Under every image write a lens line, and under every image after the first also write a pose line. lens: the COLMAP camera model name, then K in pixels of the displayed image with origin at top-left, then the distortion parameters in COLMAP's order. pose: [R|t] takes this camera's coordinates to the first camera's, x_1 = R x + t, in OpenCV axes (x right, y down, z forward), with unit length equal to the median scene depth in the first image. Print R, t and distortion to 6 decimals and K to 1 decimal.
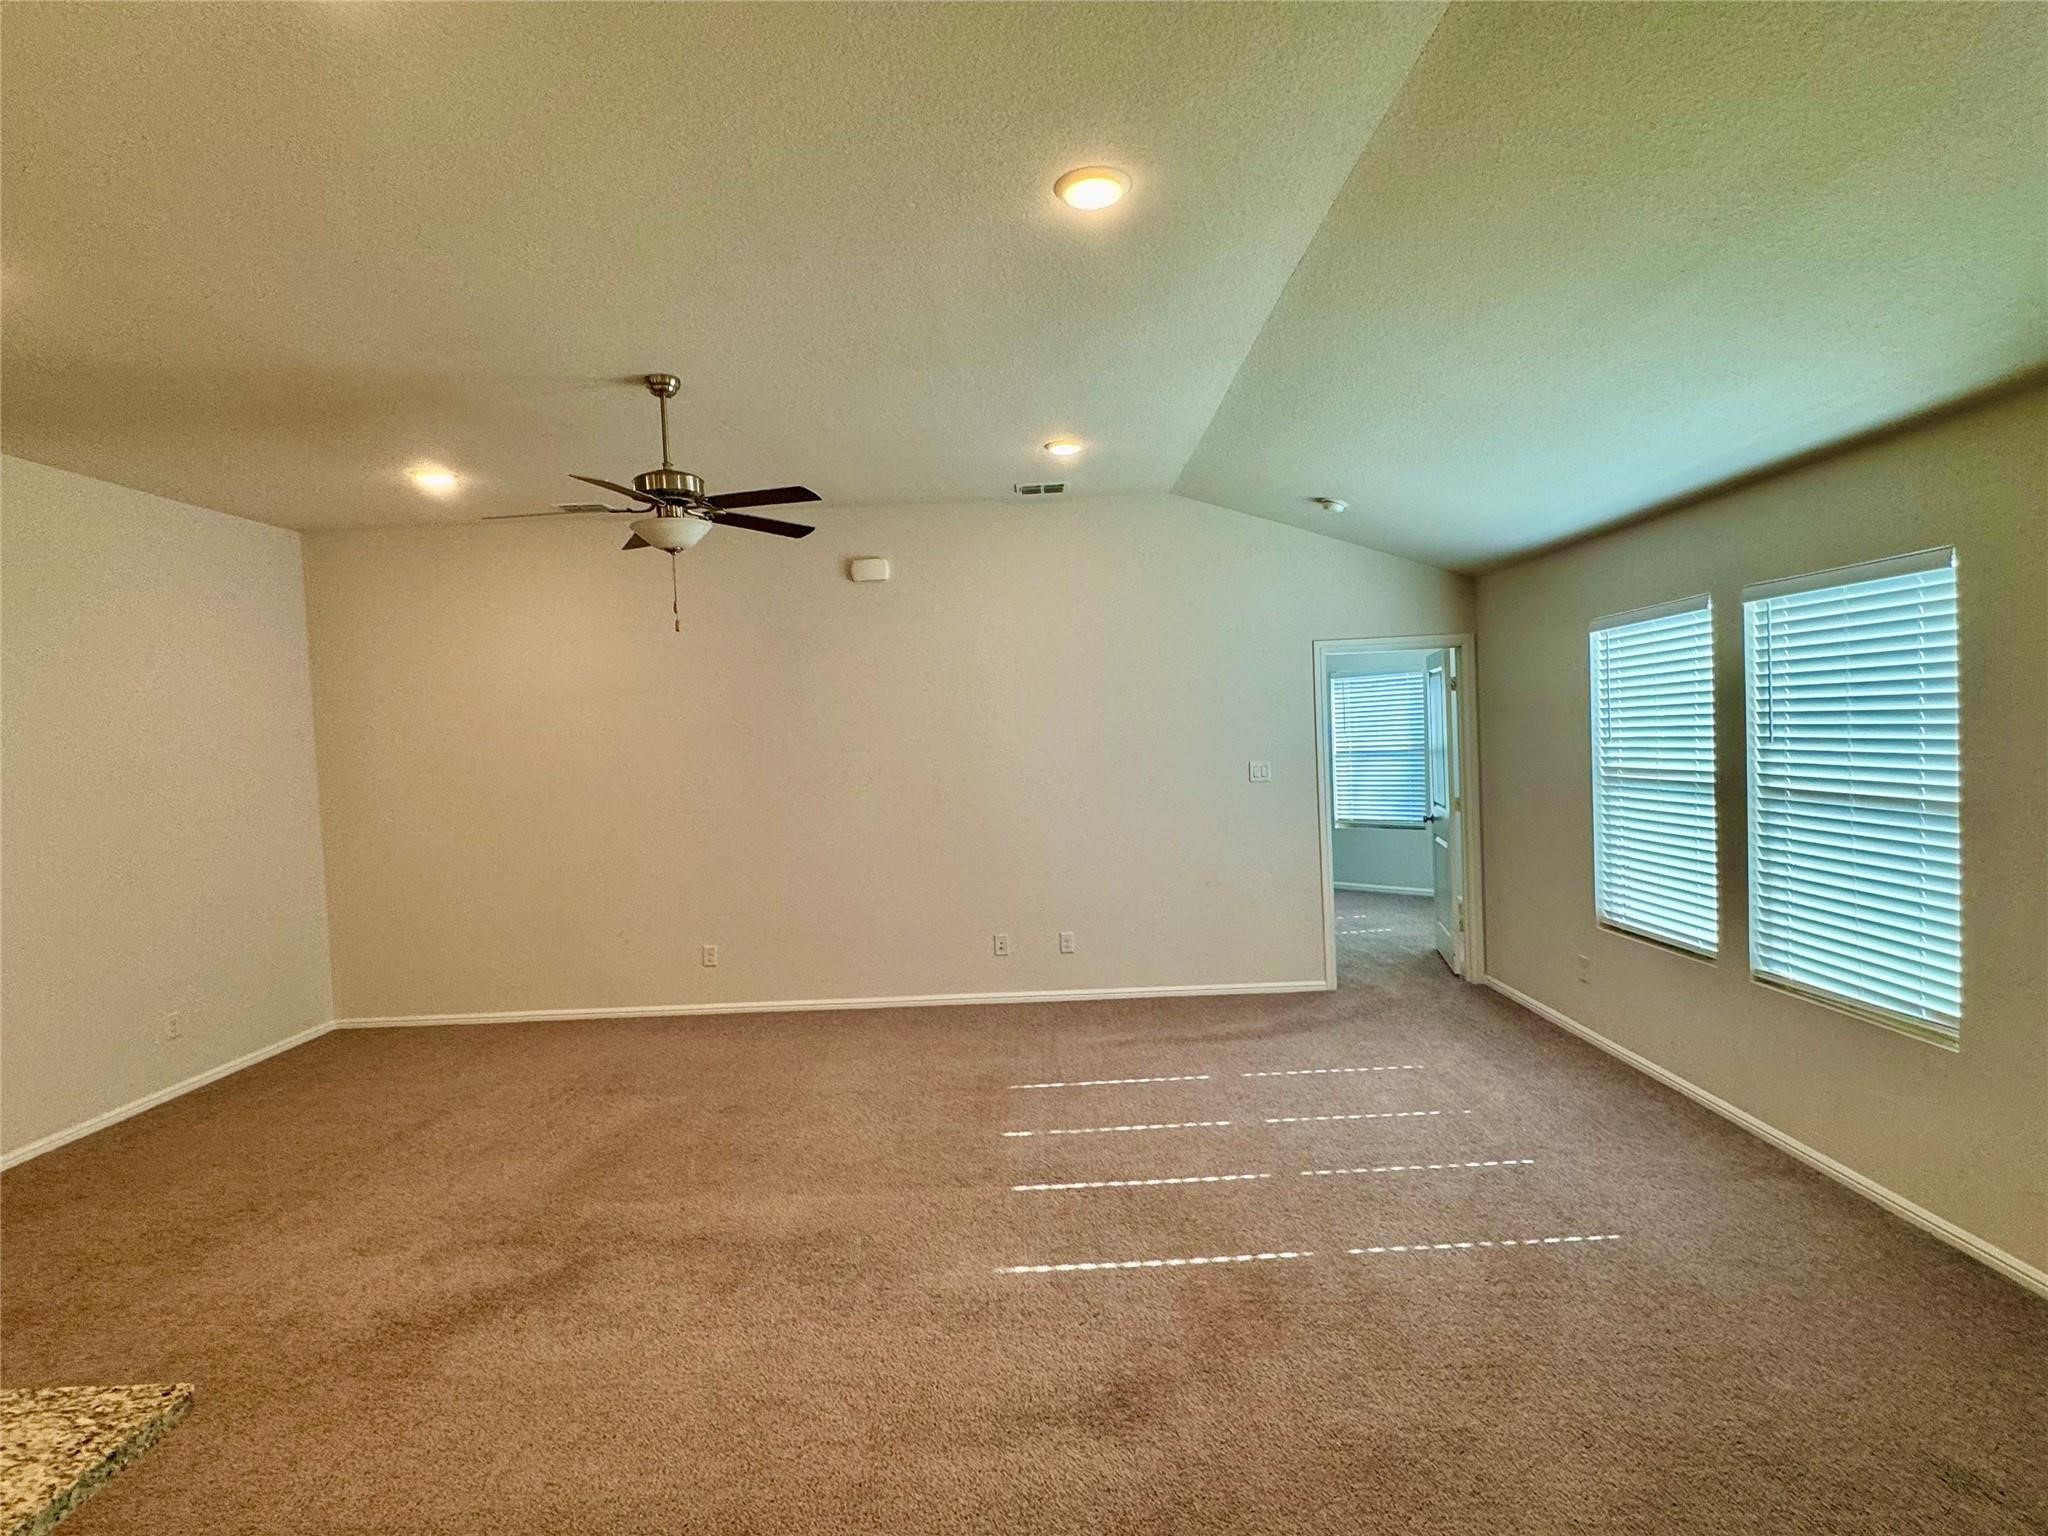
lens RADIAL K [[1025.1, 0, 1015.6], [0, 1025.1, 769.4], [0, 0, 1]] dist [0.000952, 0.000765]
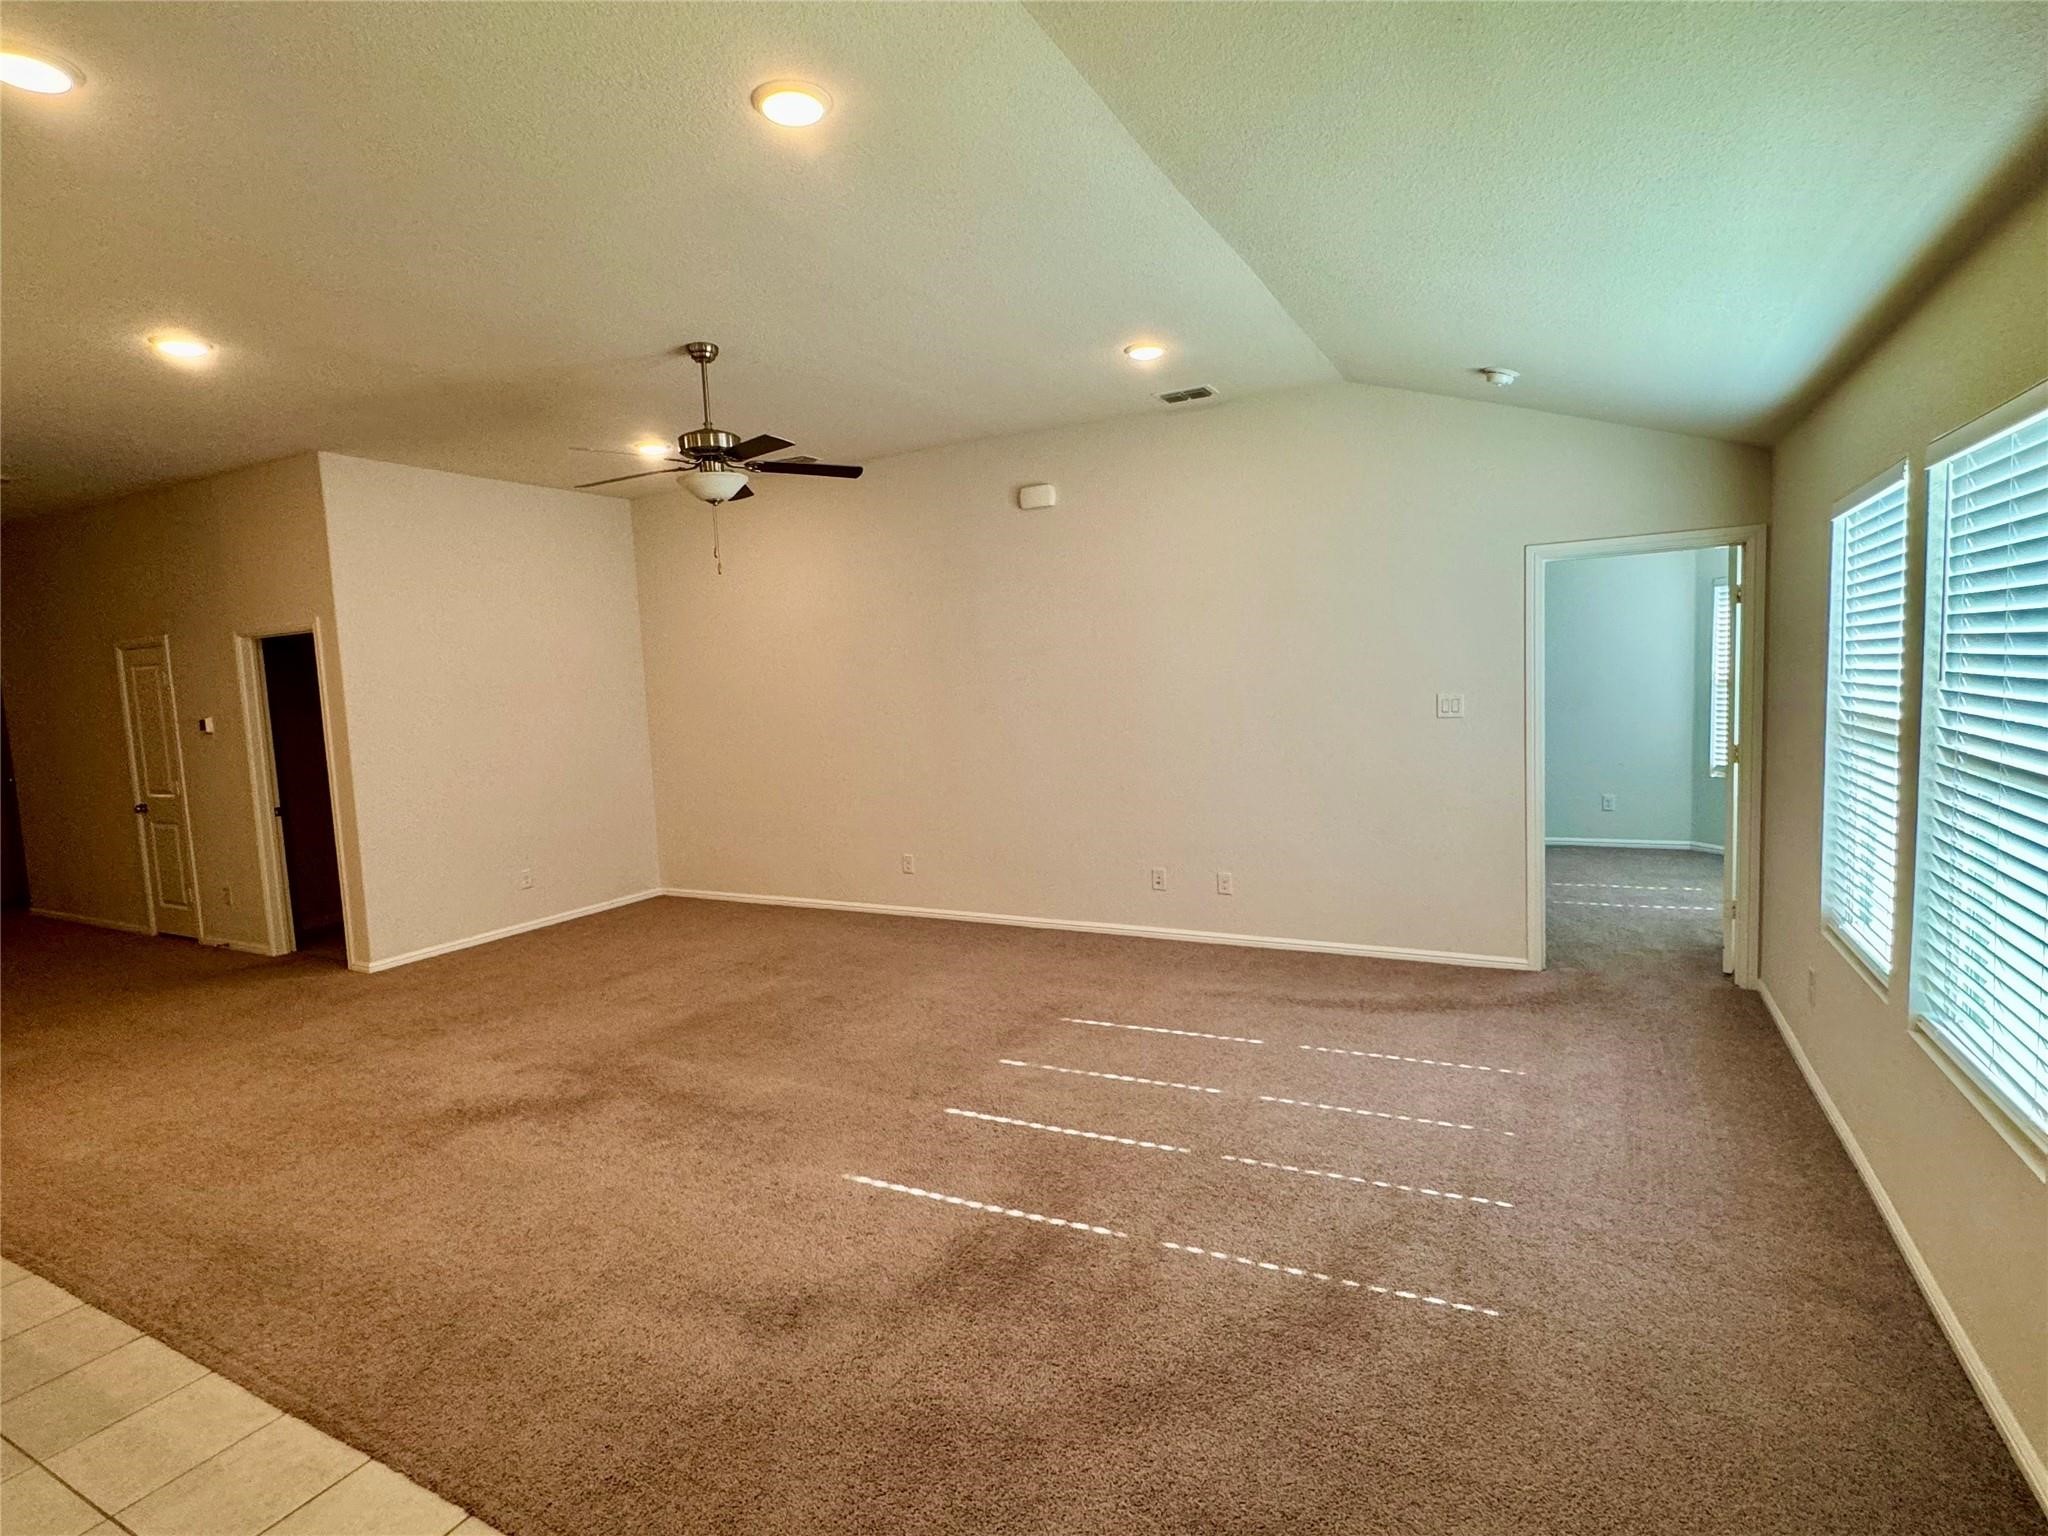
lens RADIAL K [[1025.1, 0, 1018.6], [0, 1025.1, 769.6], [0, 0, 1]] dist [0.000952, 0.000765]
pose [[0.890235, 0.046887, -0.453082, 0.452519], [-0.011225, 0.996644, 0.081081, -0.014496], [0.455363, -0.067096, 0.887774, 0.124051]]
